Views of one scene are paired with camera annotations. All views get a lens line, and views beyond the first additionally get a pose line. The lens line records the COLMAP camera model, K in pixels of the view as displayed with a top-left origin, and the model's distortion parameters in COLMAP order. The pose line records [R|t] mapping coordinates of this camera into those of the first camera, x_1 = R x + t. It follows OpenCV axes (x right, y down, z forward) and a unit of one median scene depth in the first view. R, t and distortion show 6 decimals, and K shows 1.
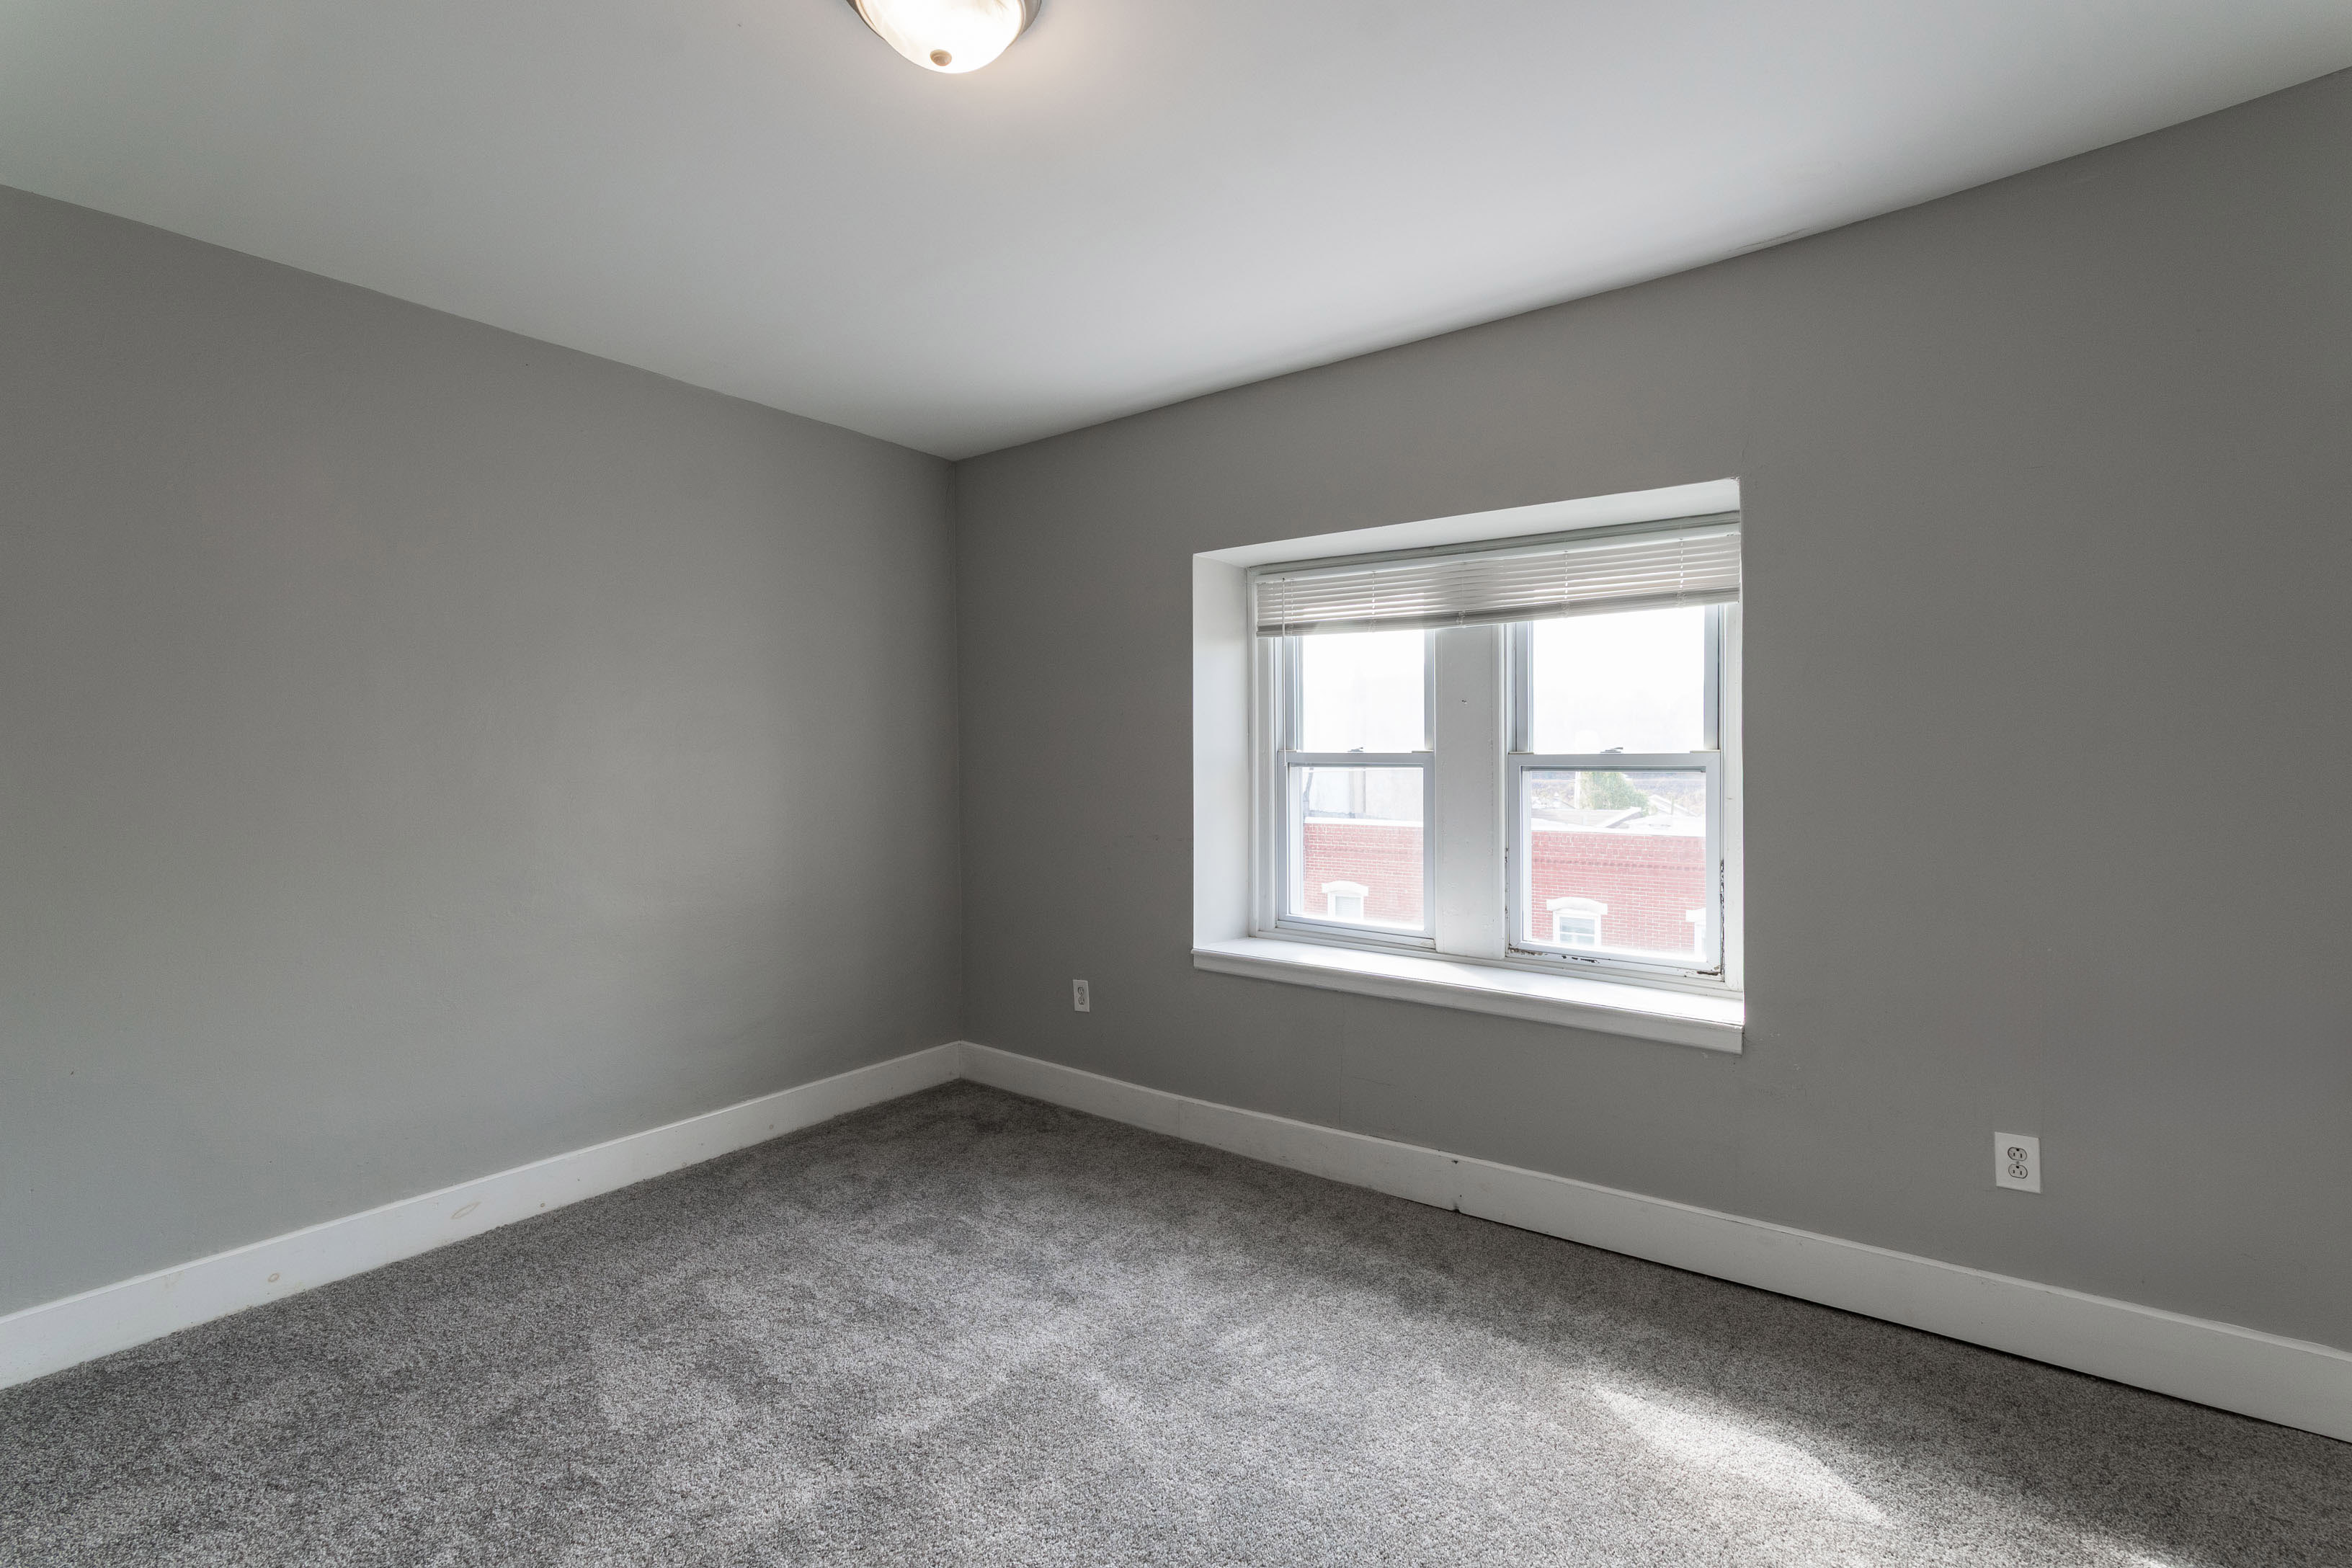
lens RADIAL K [[1042.6, 0, 1165.2], [0, 1042.6, 767.8], [0, 0, 1]] dist [-0.002059, 0.001254]
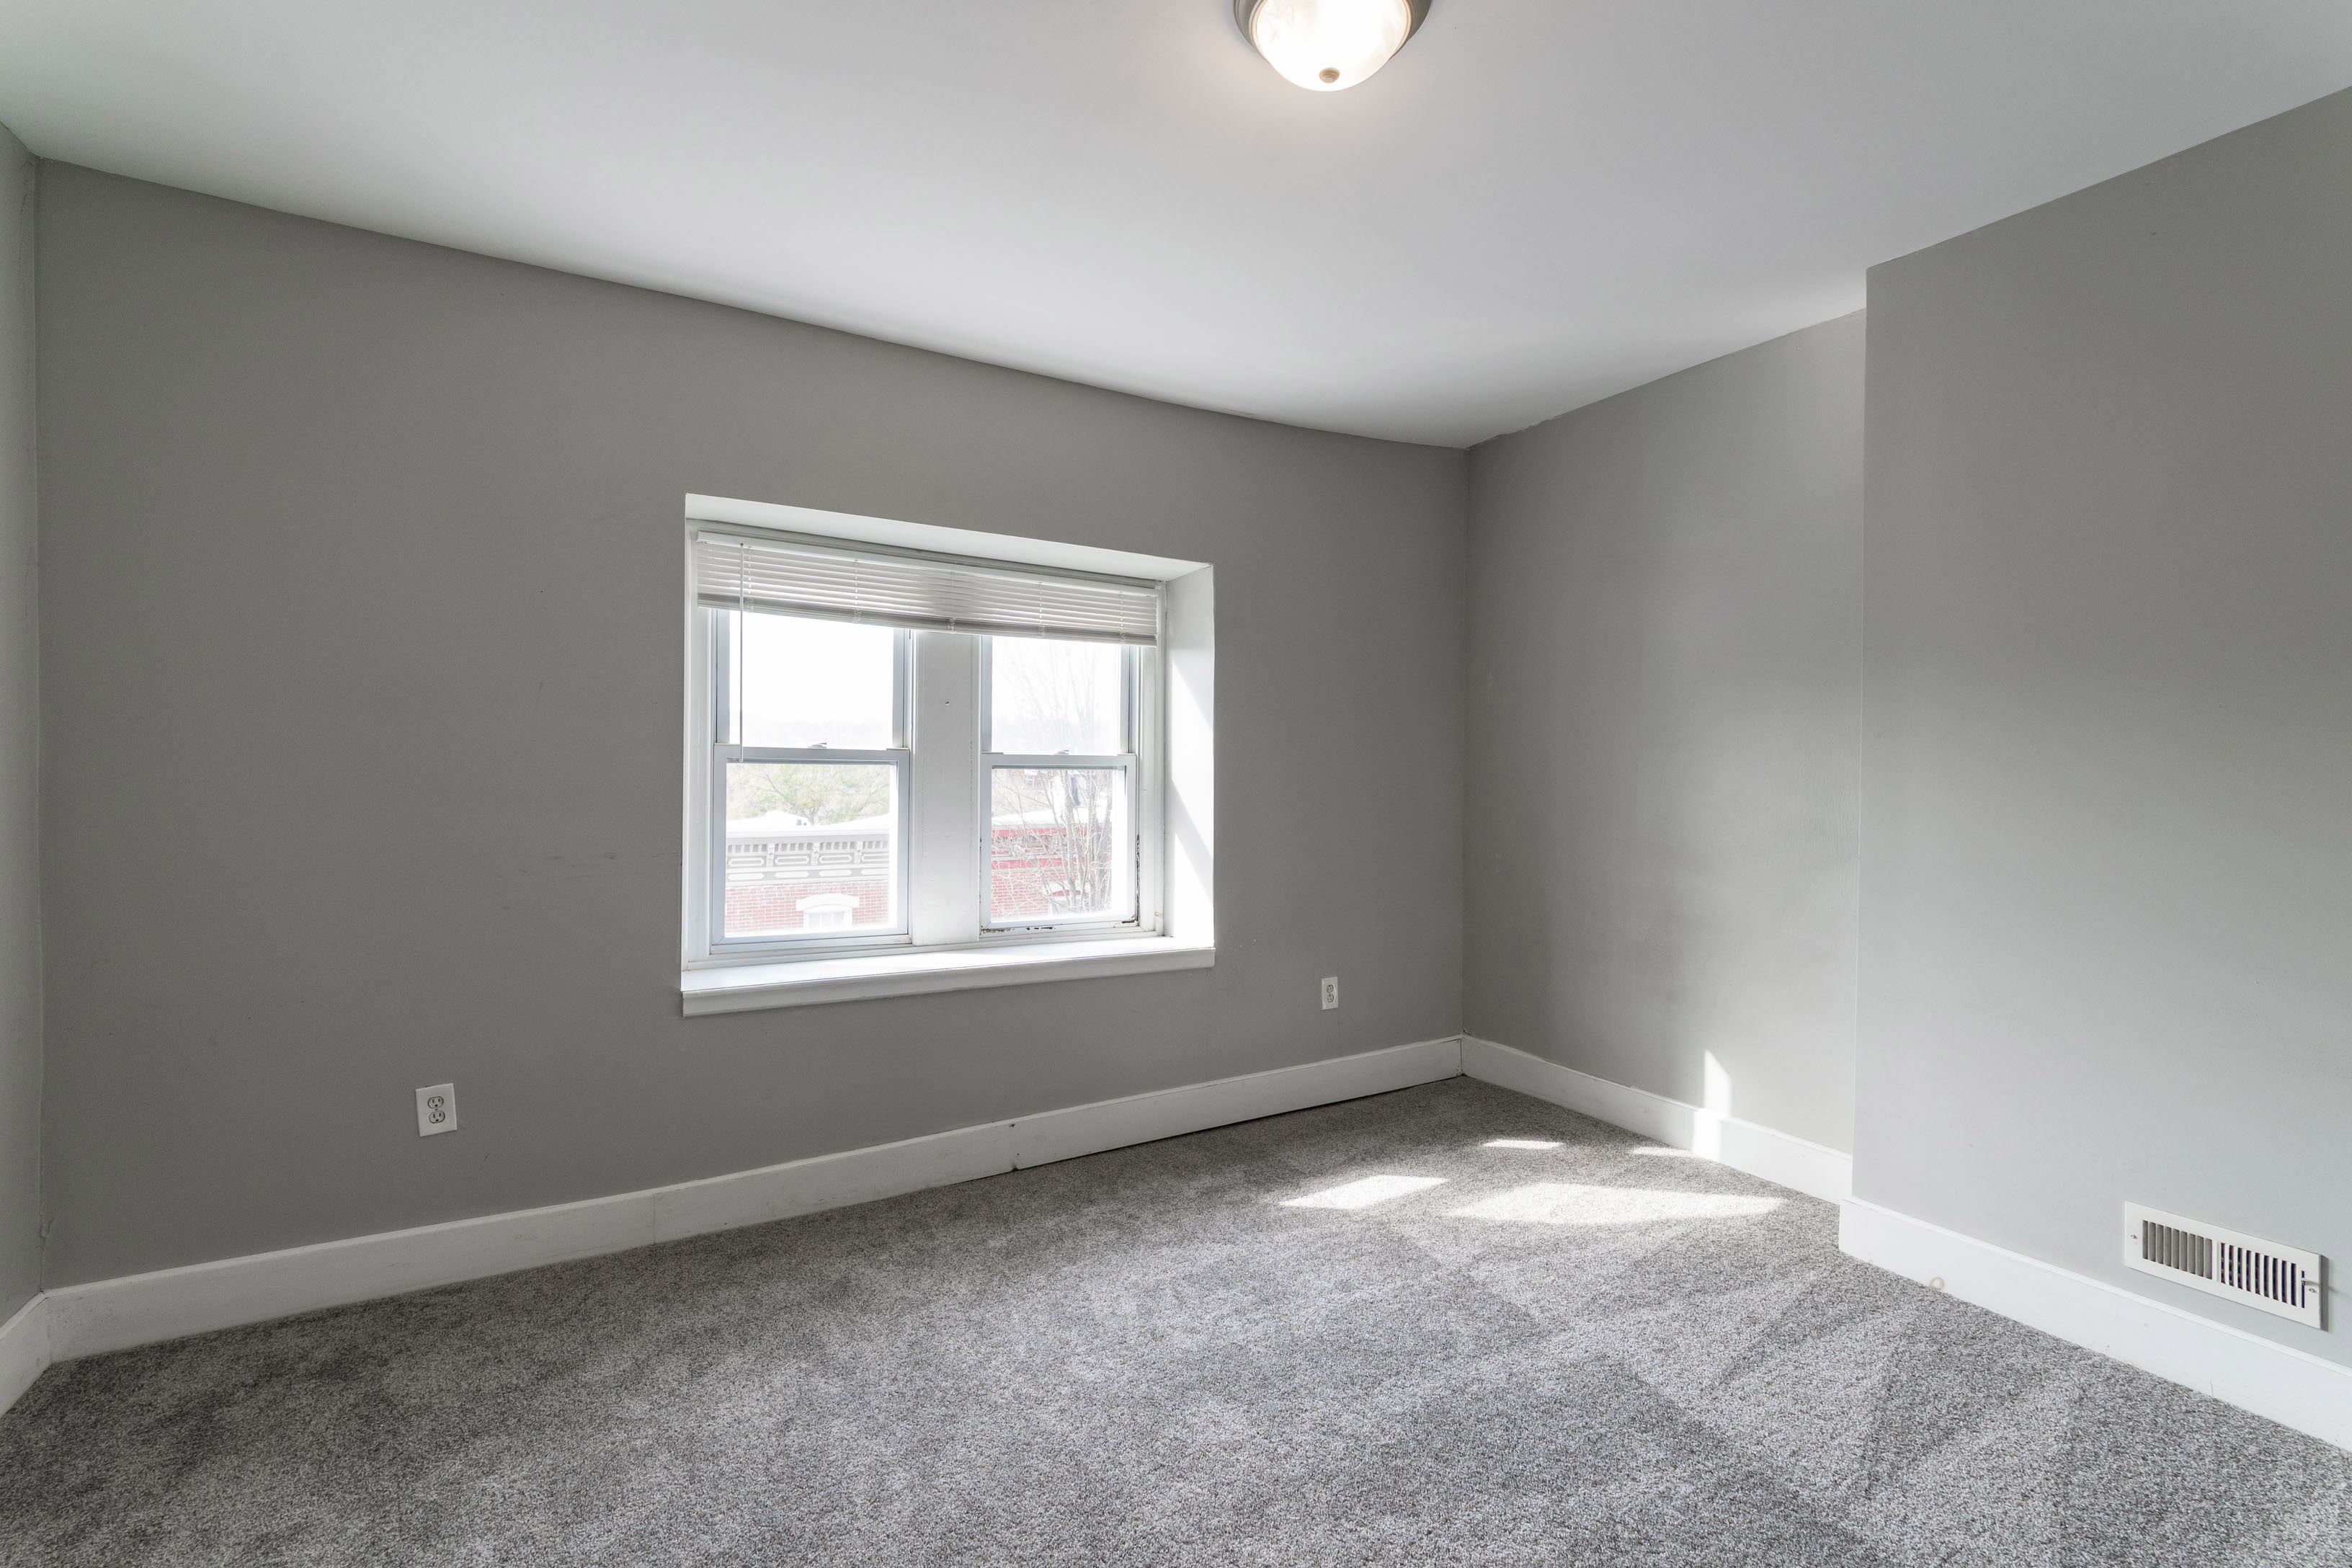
lens RADIAL K [[1042.6, 0, 1224.1], [0, 1042.6, 757.4], [0, 0, 1]] dist [-0.002059, 0.001254]
pose [[0.365608, 0.016910, 0.930615, -0.578080], [-0.003584, 0.999853, -0.016760, 0.008233], [-0.930762, 0.002793, 0.365615, 0.341865]]
